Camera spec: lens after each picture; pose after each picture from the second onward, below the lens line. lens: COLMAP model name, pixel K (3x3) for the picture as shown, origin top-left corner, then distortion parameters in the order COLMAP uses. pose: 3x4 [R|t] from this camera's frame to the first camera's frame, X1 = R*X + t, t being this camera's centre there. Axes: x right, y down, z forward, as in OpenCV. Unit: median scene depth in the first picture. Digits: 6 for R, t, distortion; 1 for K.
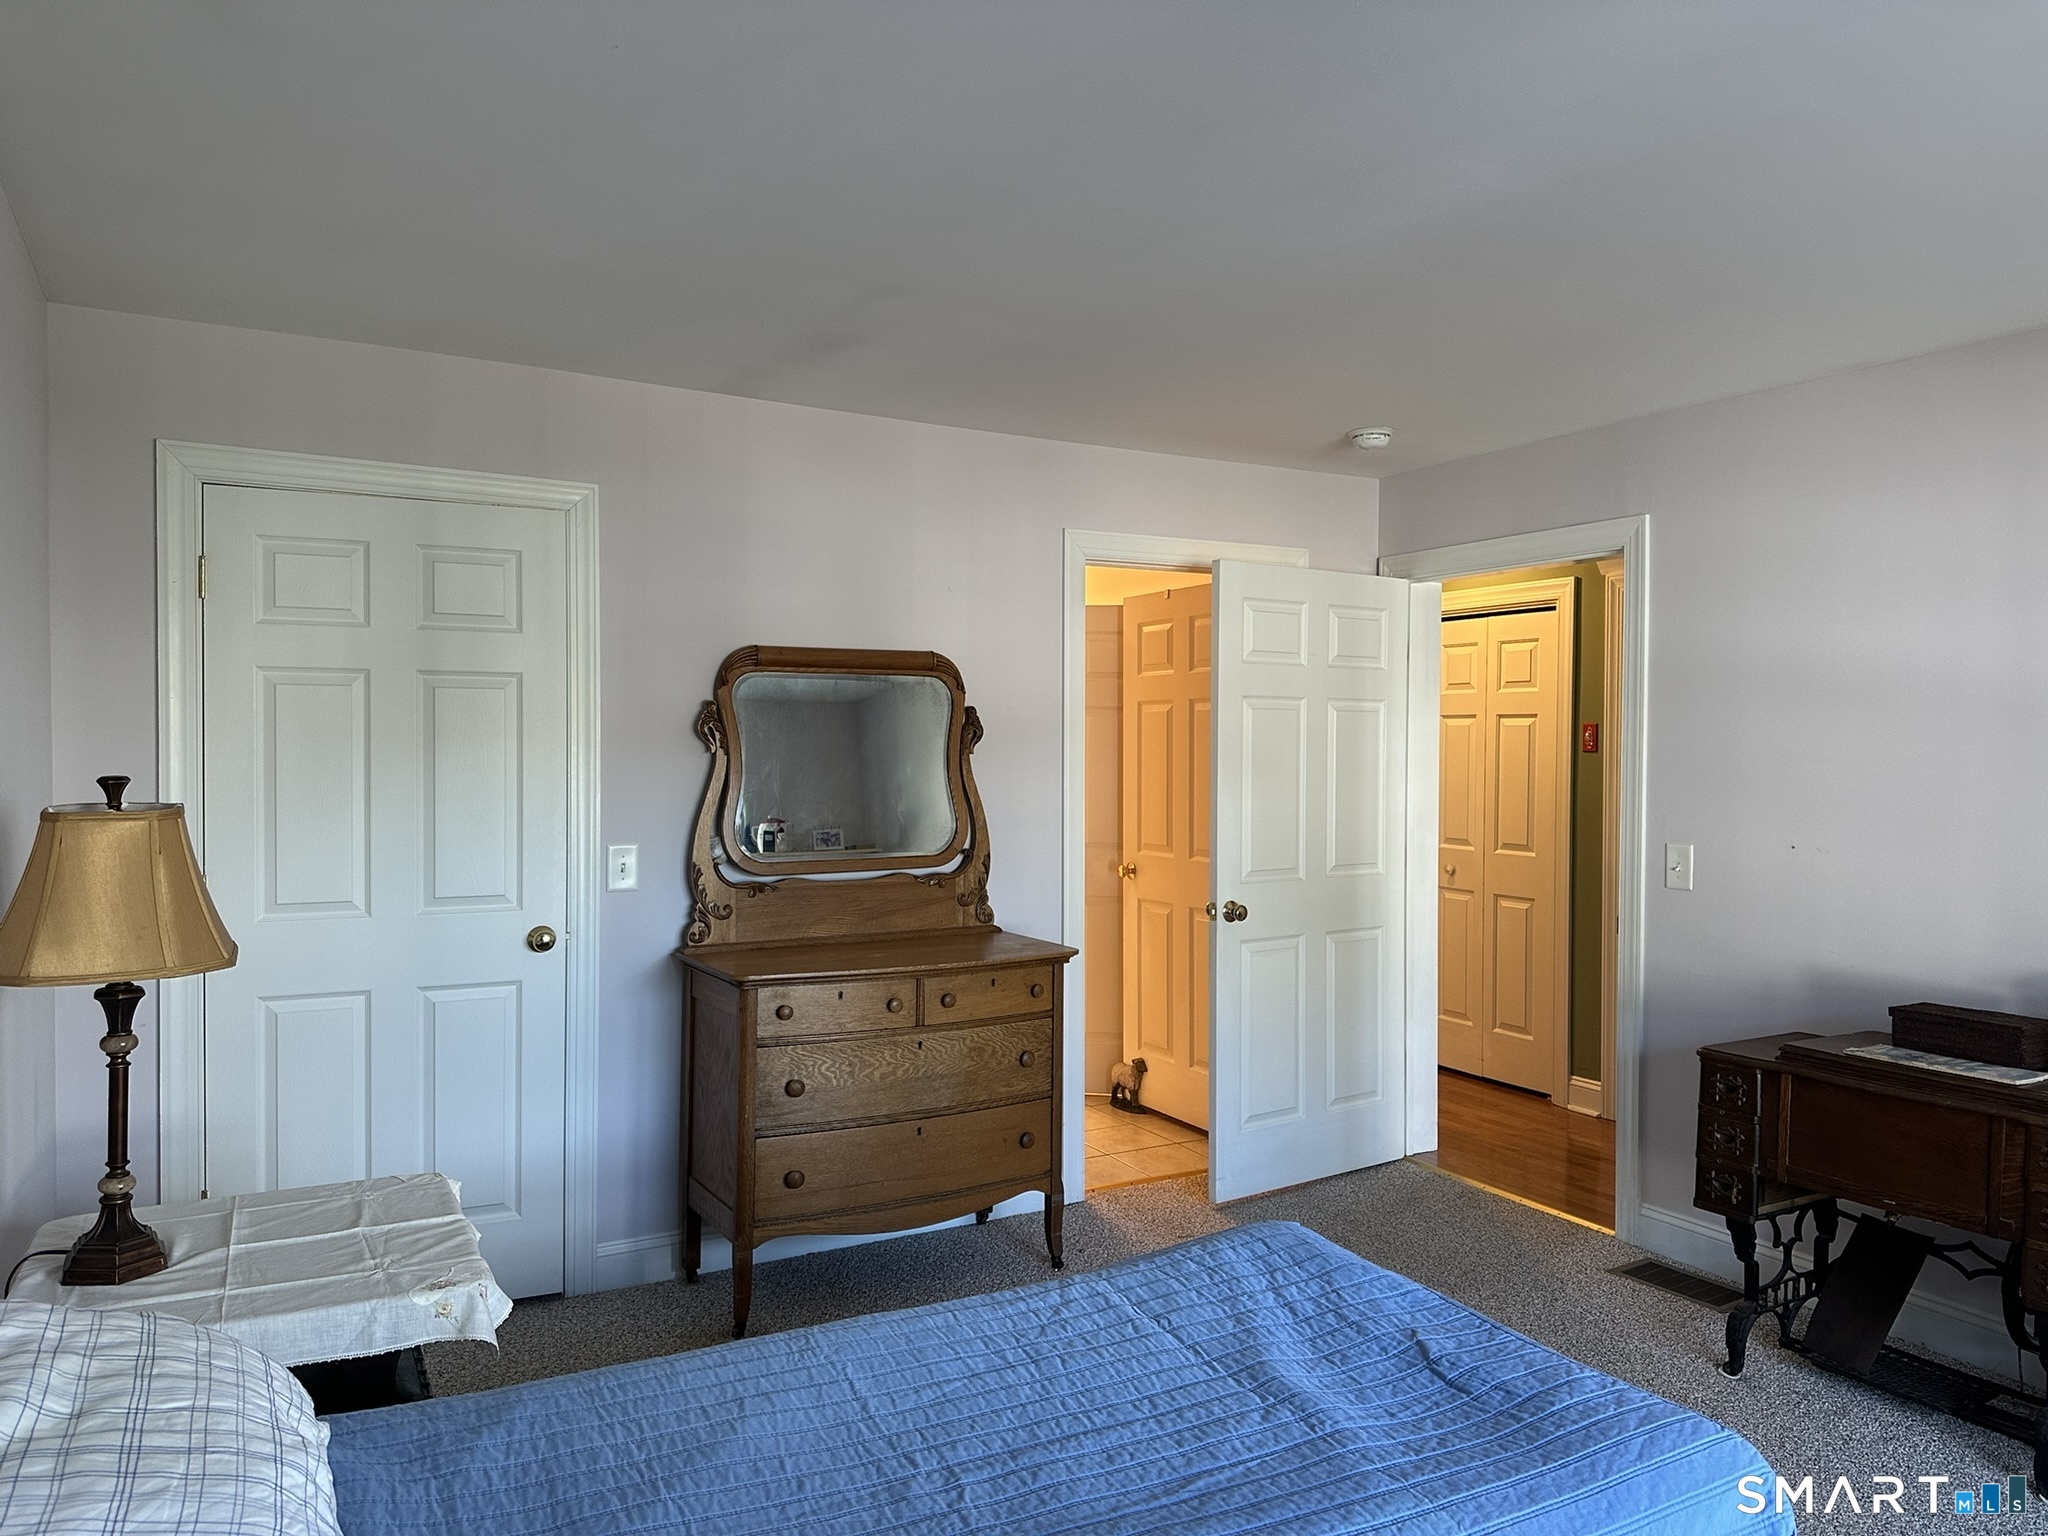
lens RADIAL K [[1417.5, 0, 1037.9], [0, 1417.5, 772.5], [0, 0, 1]] dist [0.110158, -0.137646]
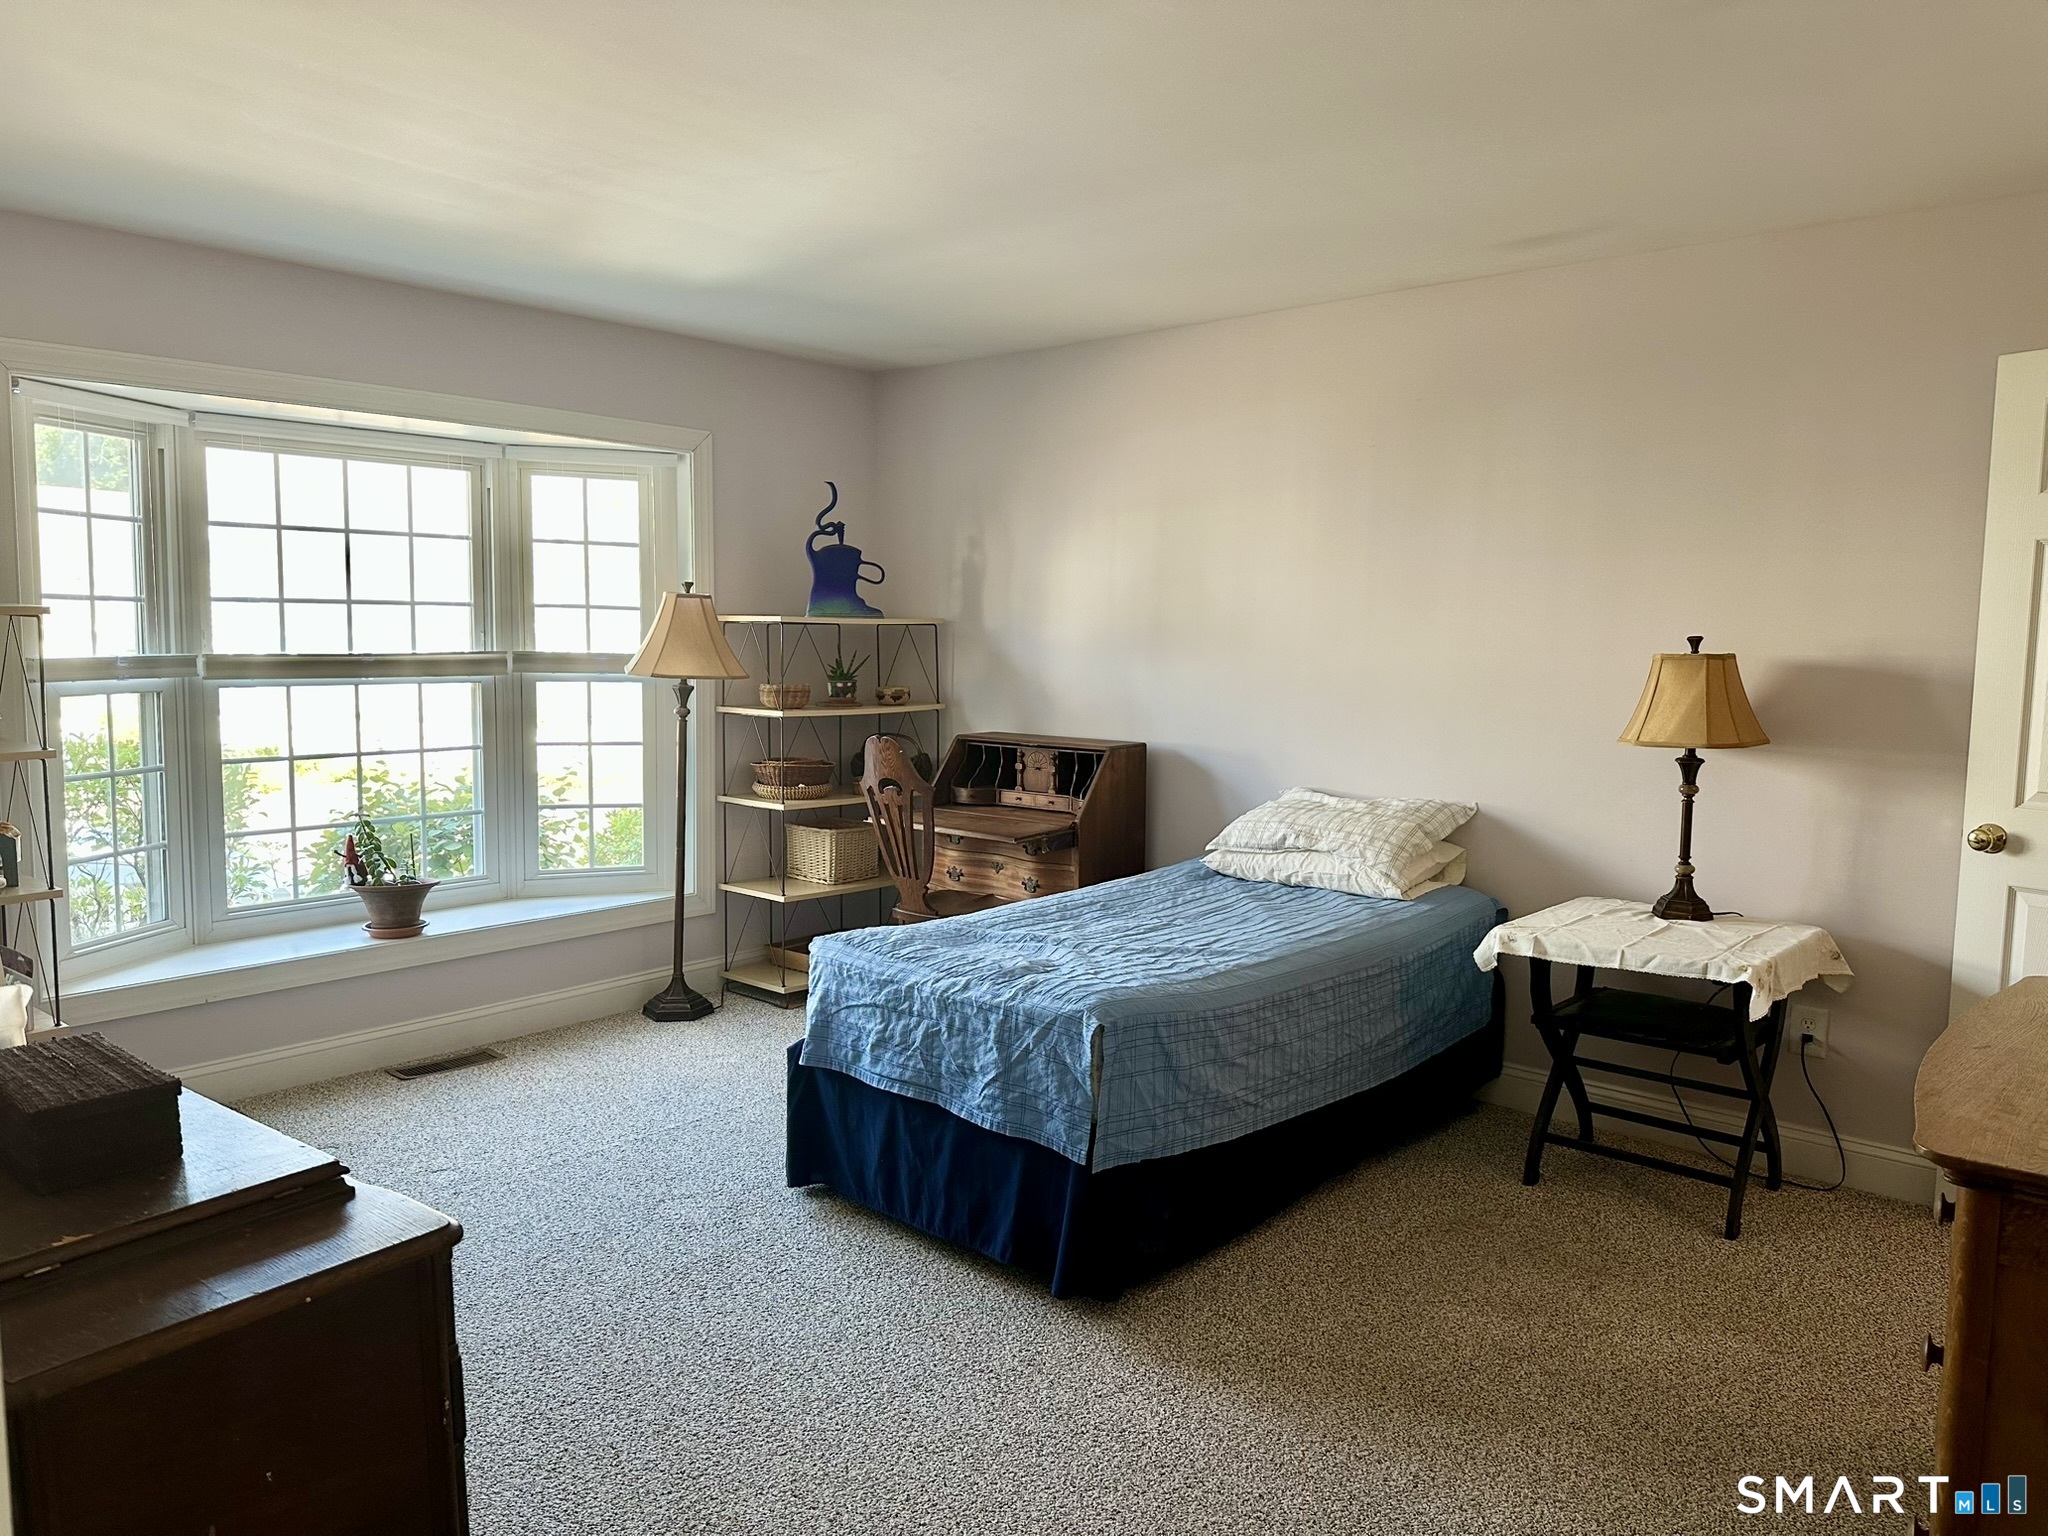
lens RADIAL K [[1462.9, 0, 1002.5], [0, 1462.9, 764.0], [0, 0, 1]] dist [0.117620, -0.089812]
pose [[-0.932806, 0.020287, -0.359808, 0.421816], [-0.023004, 0.993026, 0.115626, -0.018048], [0.359645, 0.116133, -0.925834, 1.277342]]
